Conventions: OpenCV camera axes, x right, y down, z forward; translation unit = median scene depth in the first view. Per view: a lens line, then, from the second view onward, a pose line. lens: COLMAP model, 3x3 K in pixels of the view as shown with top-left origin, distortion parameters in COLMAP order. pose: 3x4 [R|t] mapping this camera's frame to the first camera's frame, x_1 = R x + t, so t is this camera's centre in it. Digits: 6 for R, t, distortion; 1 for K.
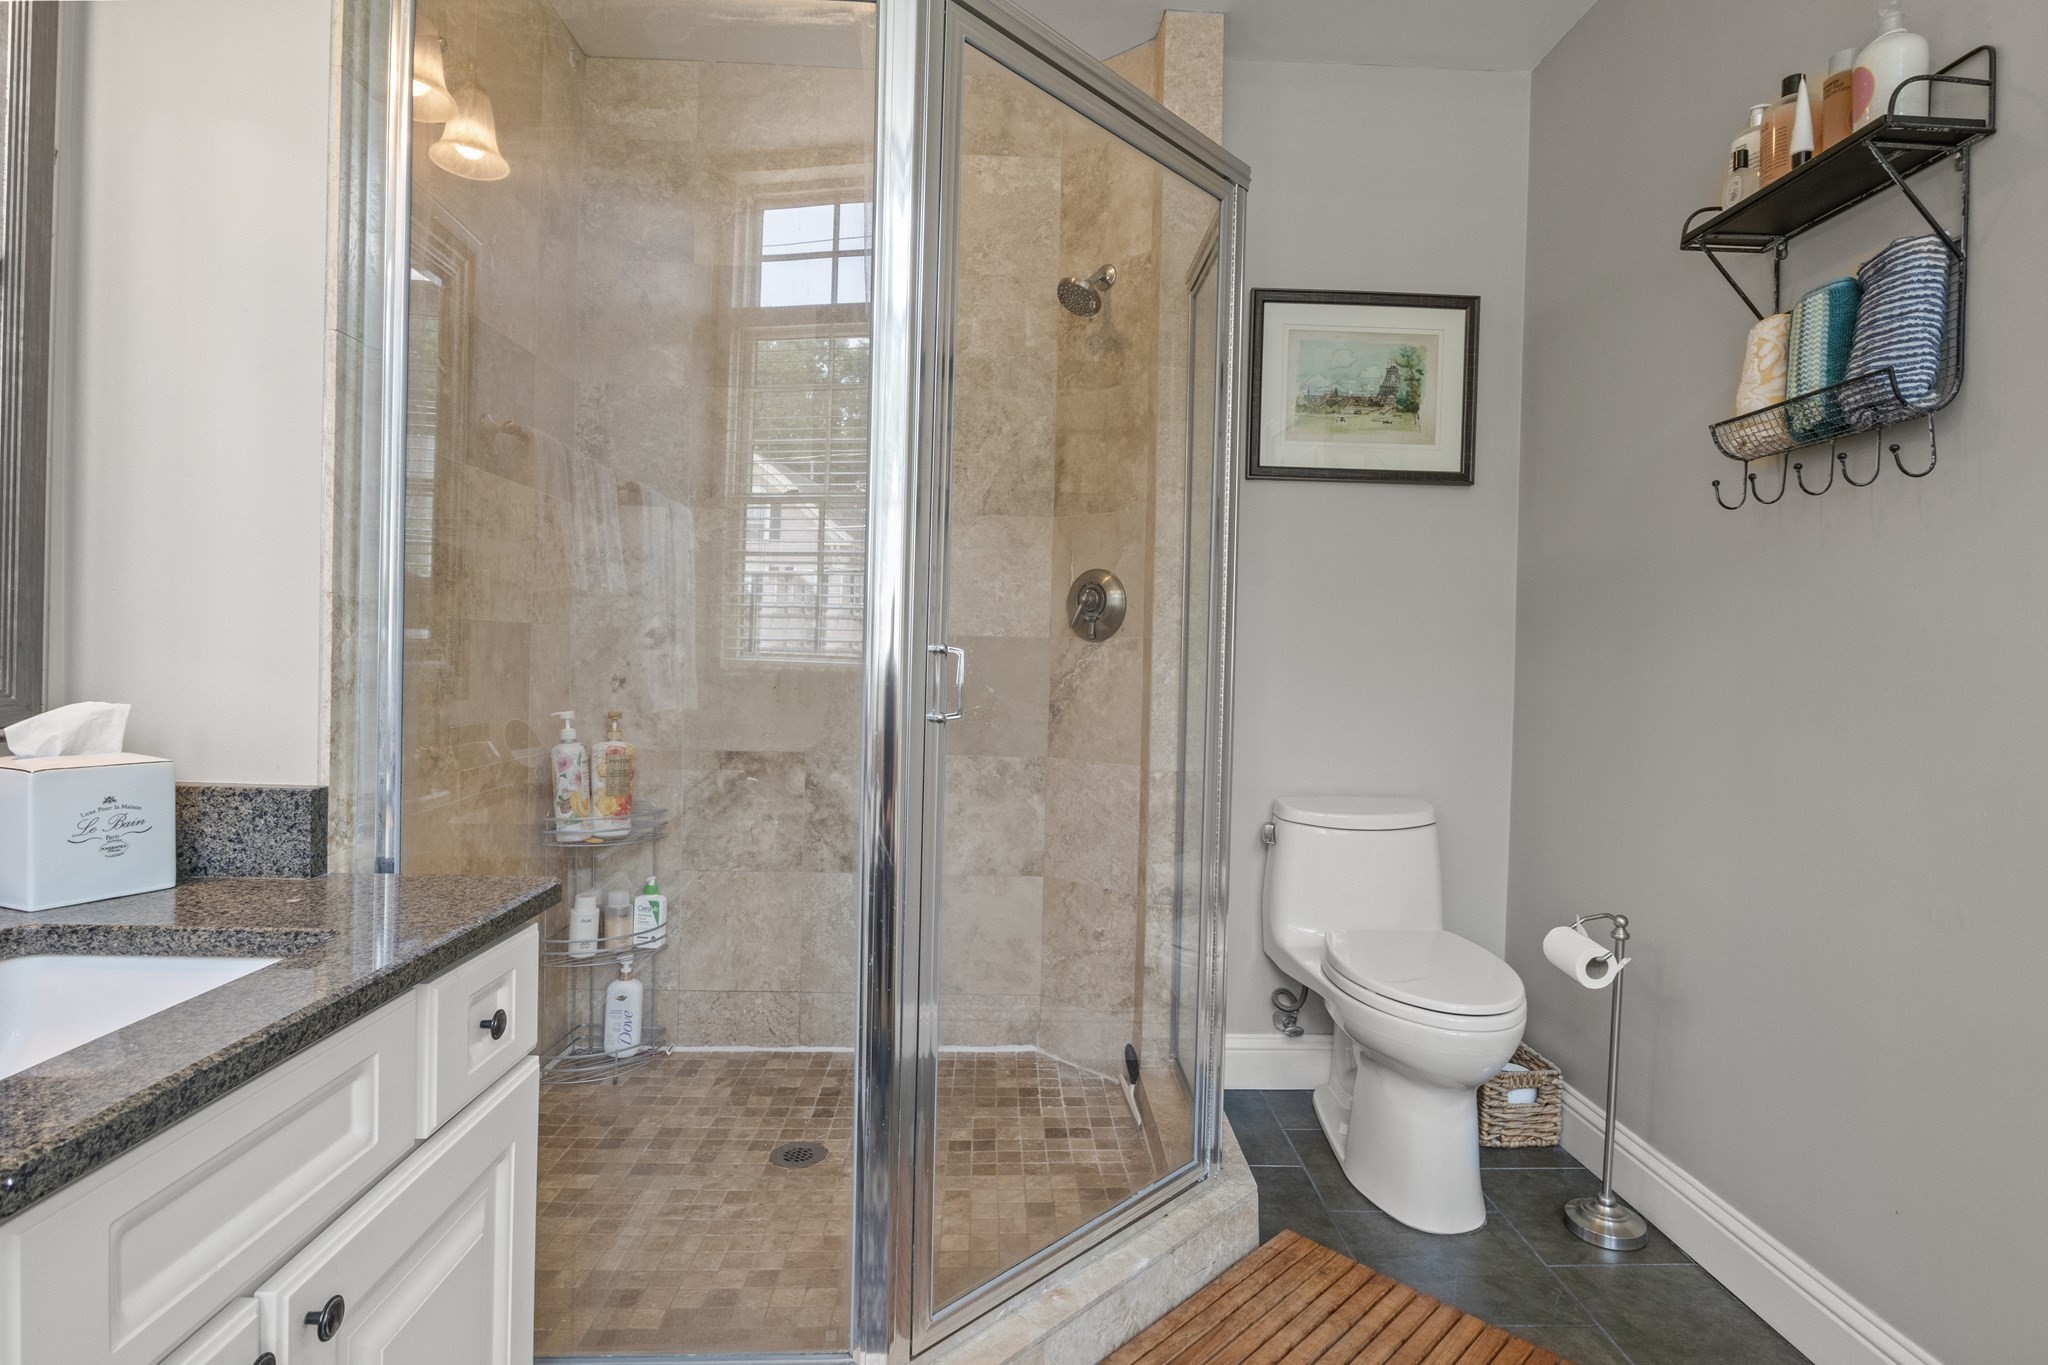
lens RADIAL K [[1032.9, 0, 1031.2], [0, 1032.9, 677.3], [0, 0, 1]] dist [-0.002646, 0.000067]
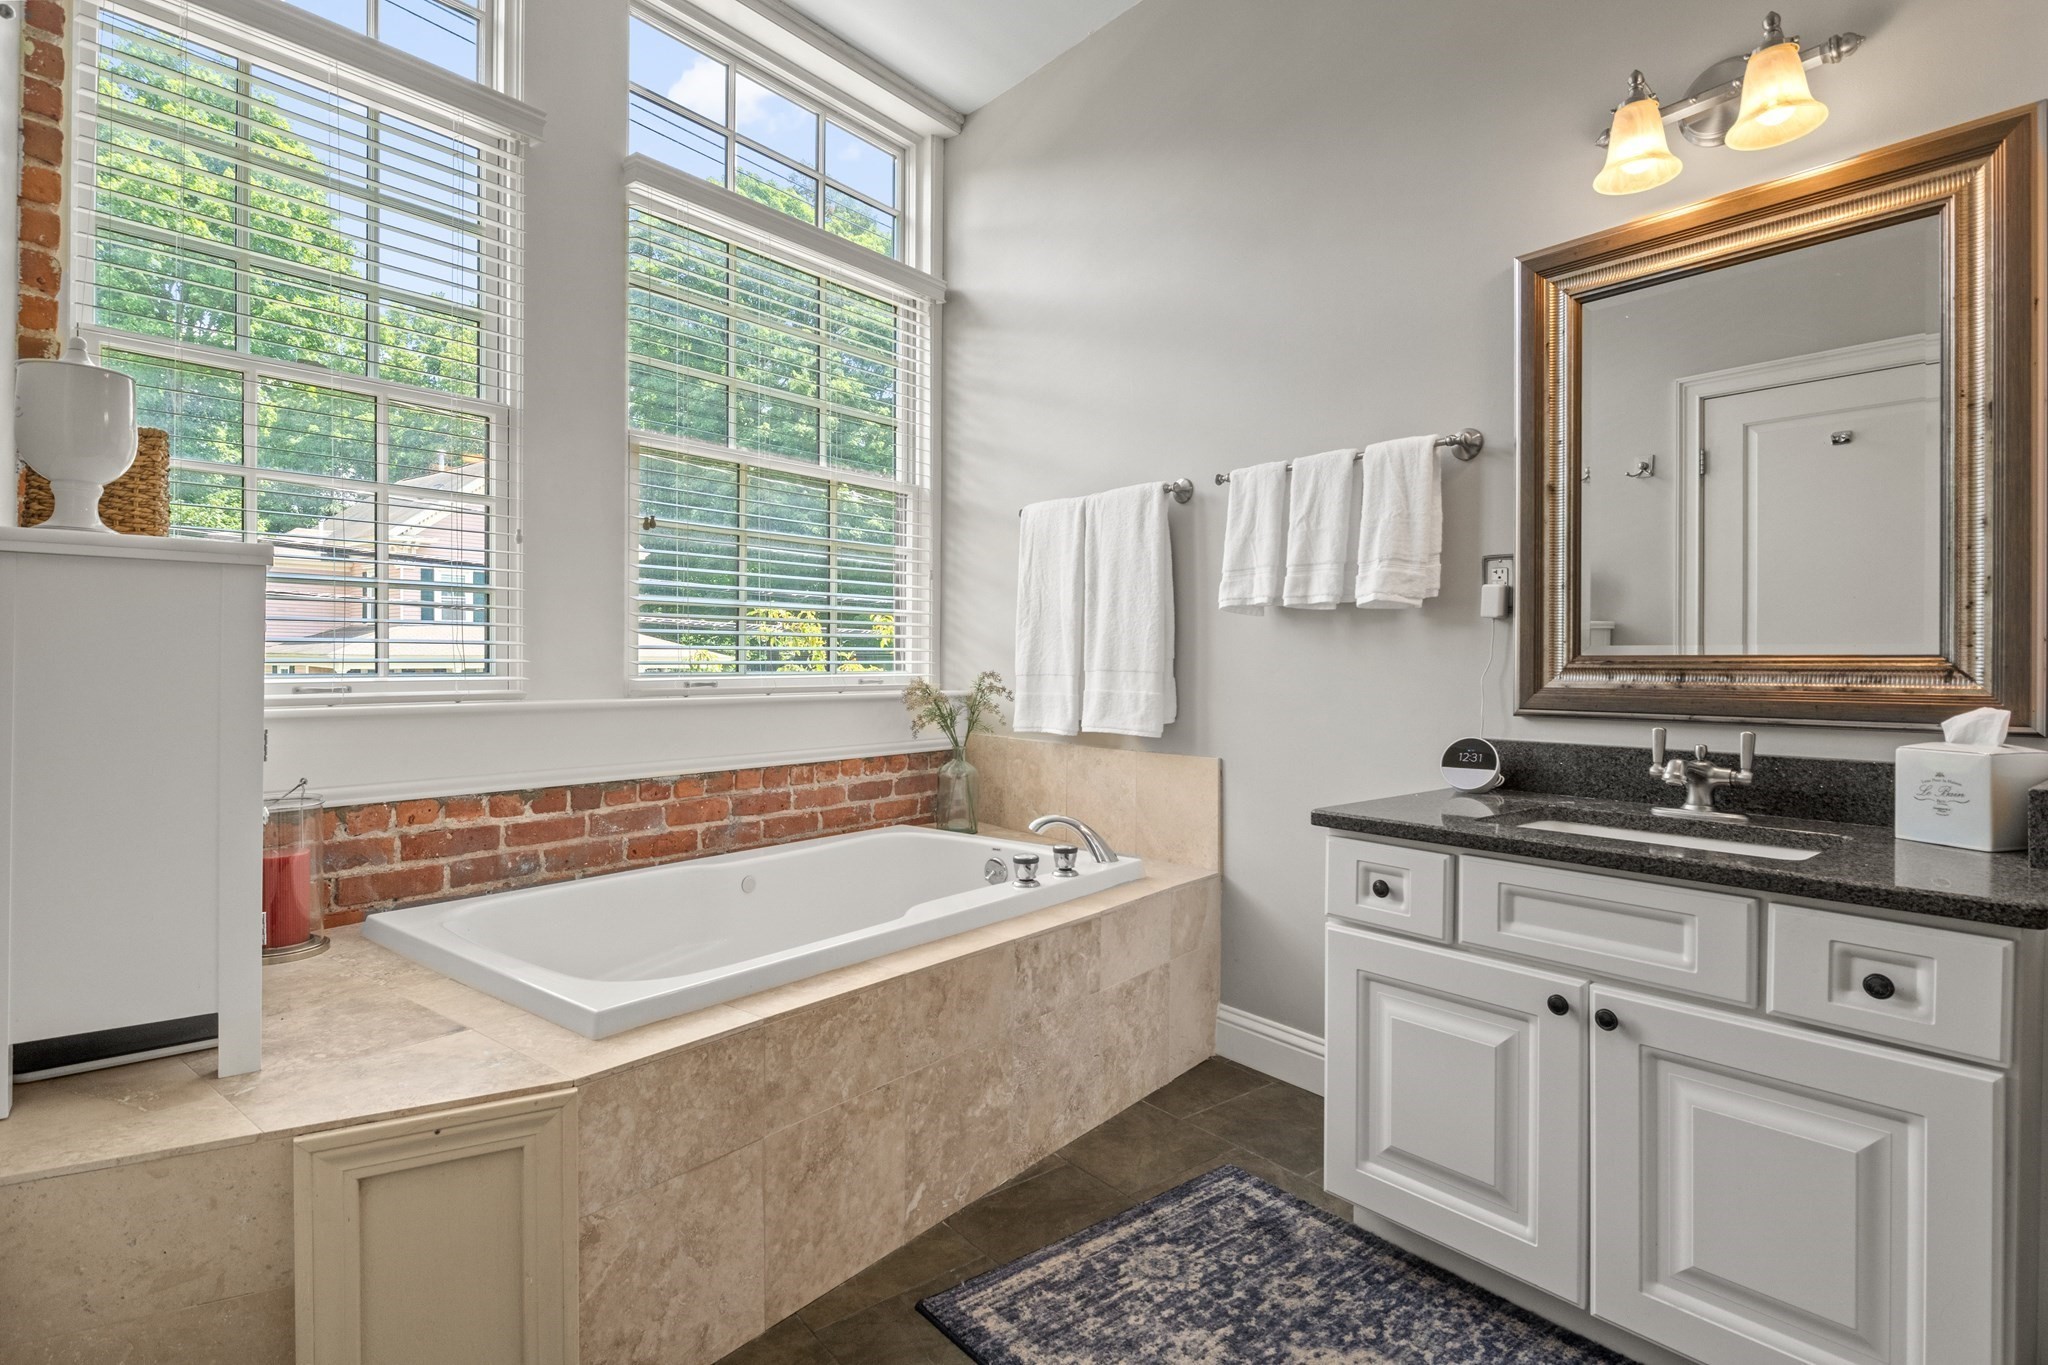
lens RADIAL K [[1032.9, 0, 1031.2], [0, 1032.9, 677.3], [0, 0, 1]] dist [-0.002646, 0.000067]
pose [[-0.791213, -0.017328, -0.611295, 0.401491], [-0.032216, 0.999392, 0.013369, 0.002510], [0.610691, 0.030272, -0.791290, 0.562403]]
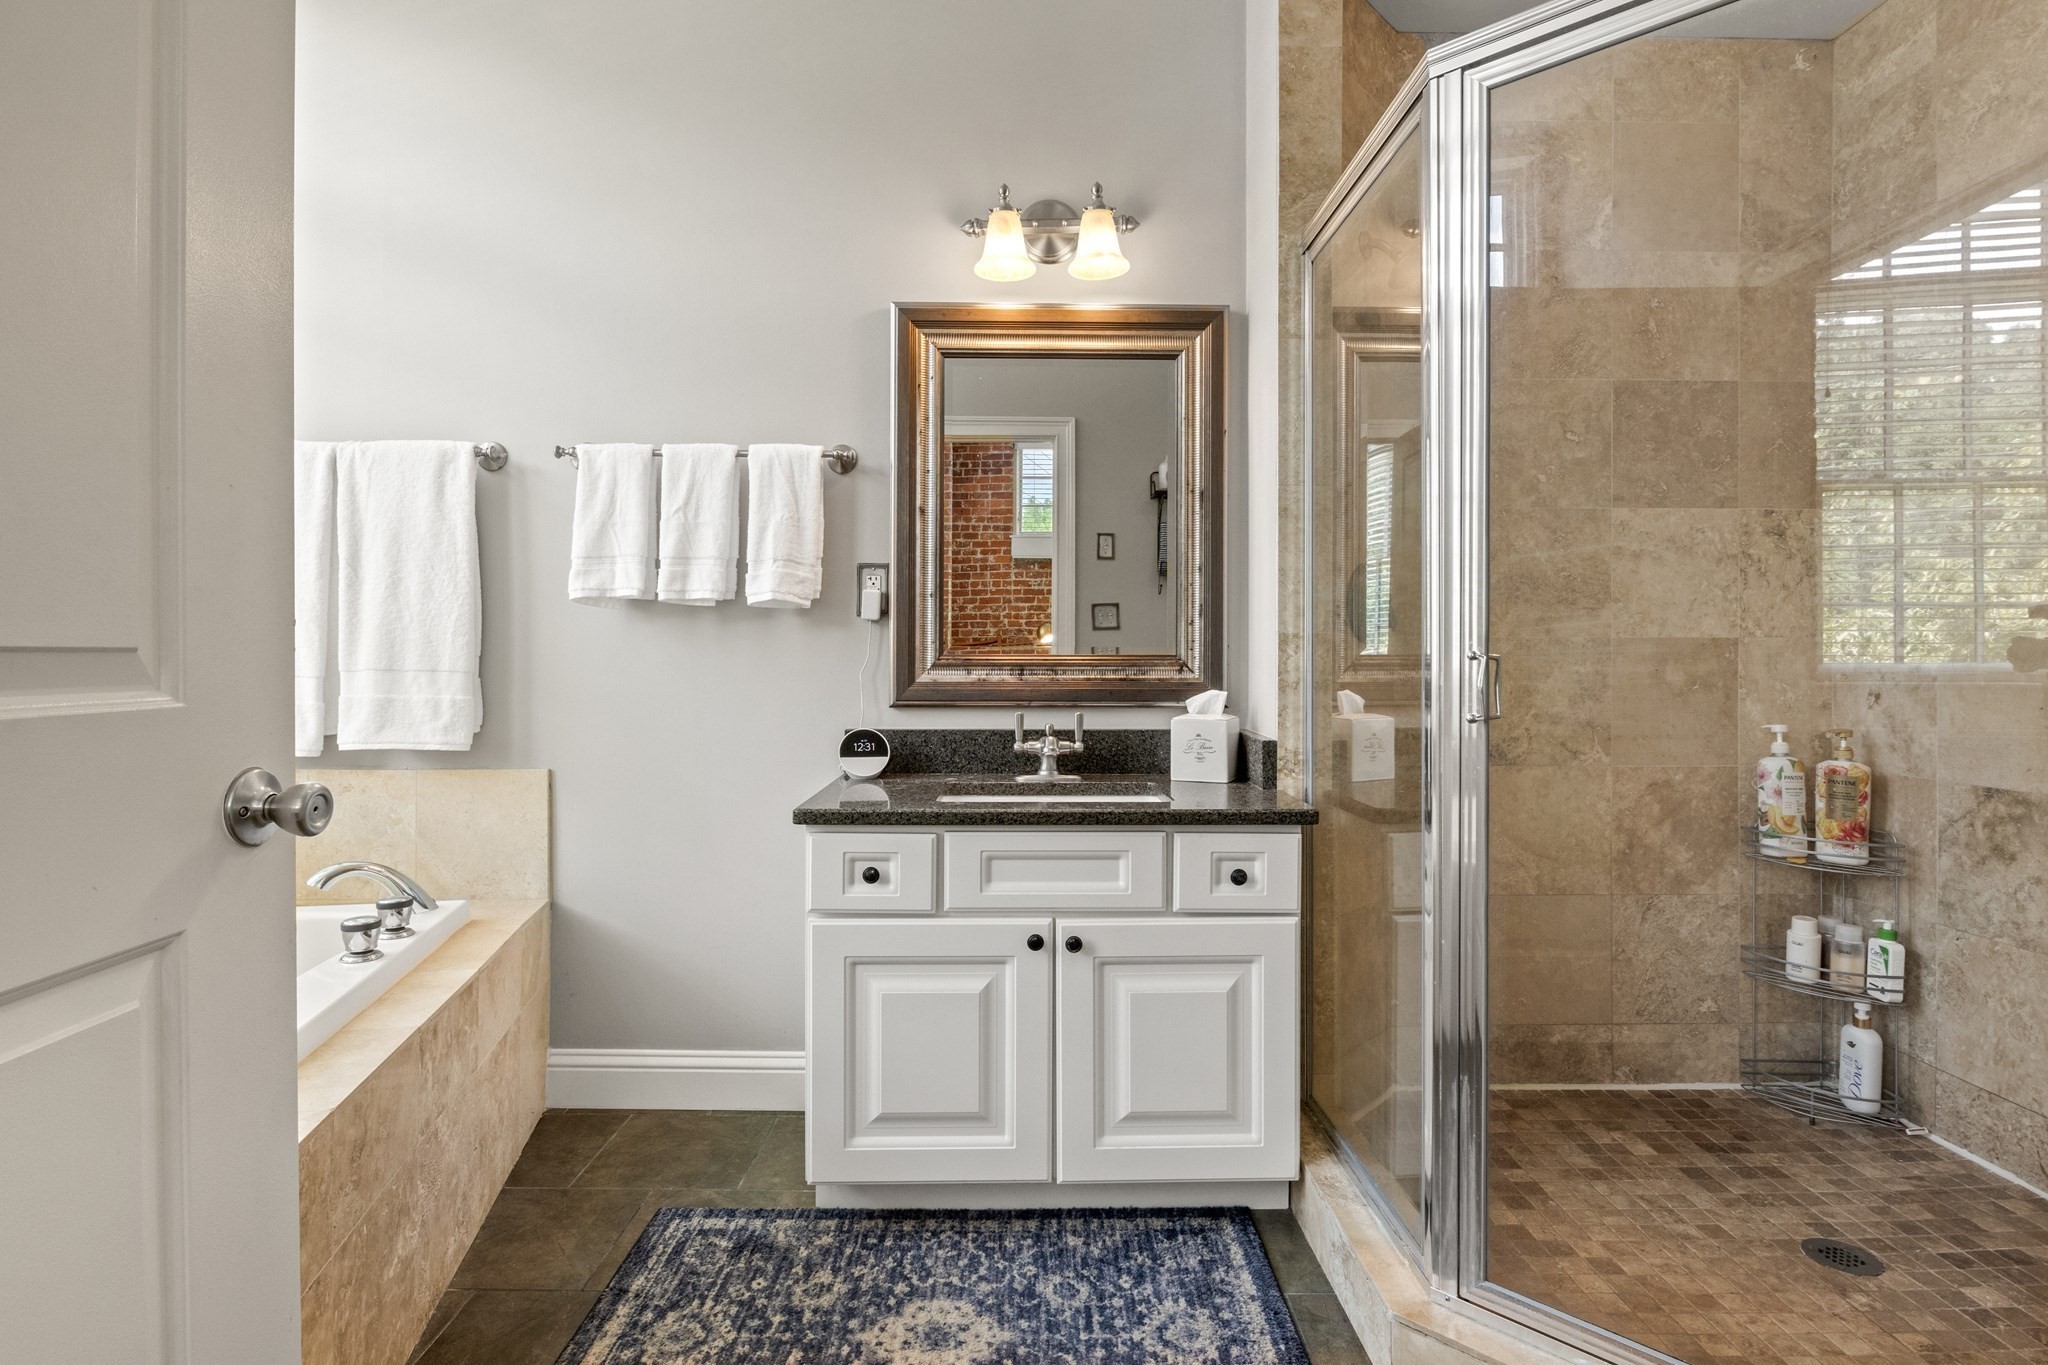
lens RADIAL K [[1044.9, 0, 1040.8], [0, 1044.9, 668.5], [0, 0, 1]] dist [-0.003324, 0.000378]
pose [[-0.014949, -0.011722, -0.999820, 0.534418], [-0.020481, 0.999725, -0.011415, 0.004628], [0.999678, 0.020307, -0.015185, 0.291273]]
